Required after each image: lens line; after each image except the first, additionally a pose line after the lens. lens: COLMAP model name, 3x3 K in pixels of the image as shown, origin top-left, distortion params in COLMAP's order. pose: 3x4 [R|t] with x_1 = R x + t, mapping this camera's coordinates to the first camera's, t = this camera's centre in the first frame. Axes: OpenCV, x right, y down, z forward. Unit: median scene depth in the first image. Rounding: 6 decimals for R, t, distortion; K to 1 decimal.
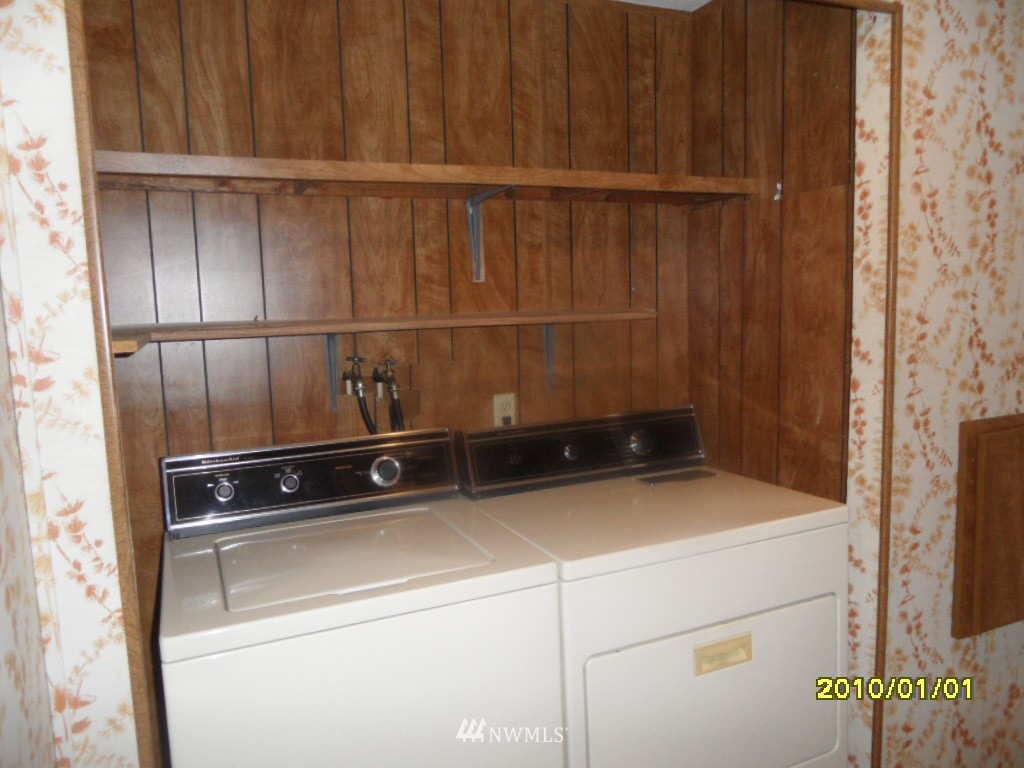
lens RADIAL K [[742.0, 0, 519.2], [0, 742.0, 381.6], [0, 0, 1]] dist [-0.051734, 0.038584]
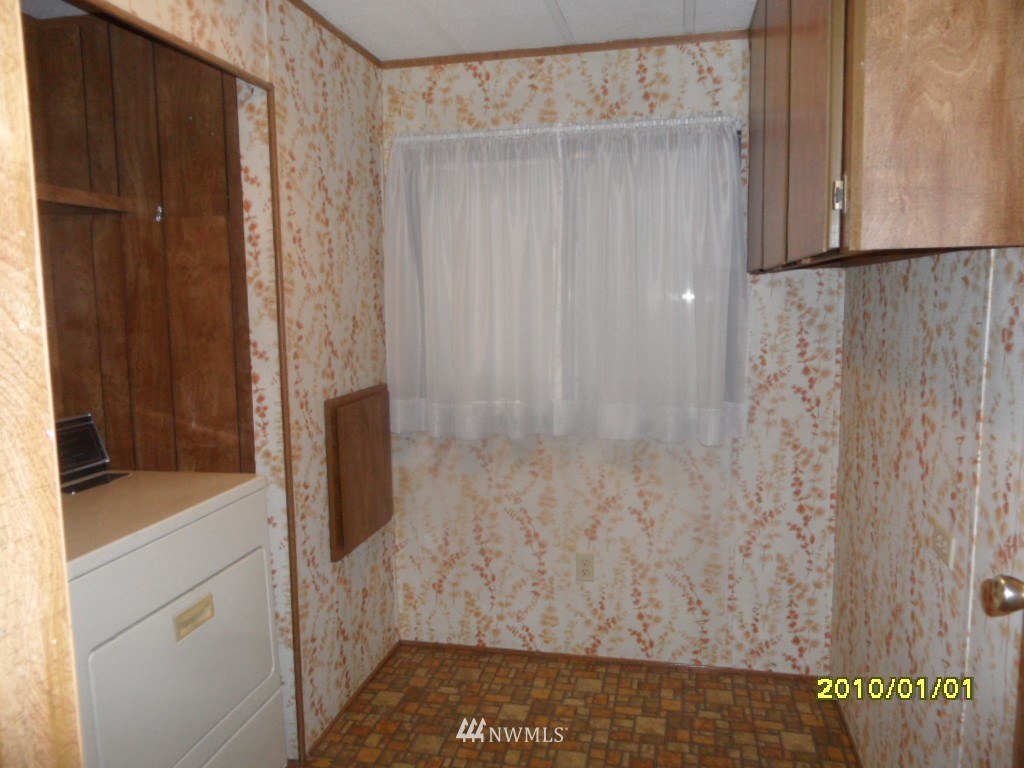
lens RADIAL K [[742.0, 0, 519.2], [0, 742.0, 381.6], [0, 0, 1]] dist [-0.051734, 0.038584]
pose [[0.578408, -0.067975, 0.812910, -0.304737], [0.084981, 0.996121, 0.022829, 0.019530], [-0.811309, 0.055878, 0.581941, -0.090447]]
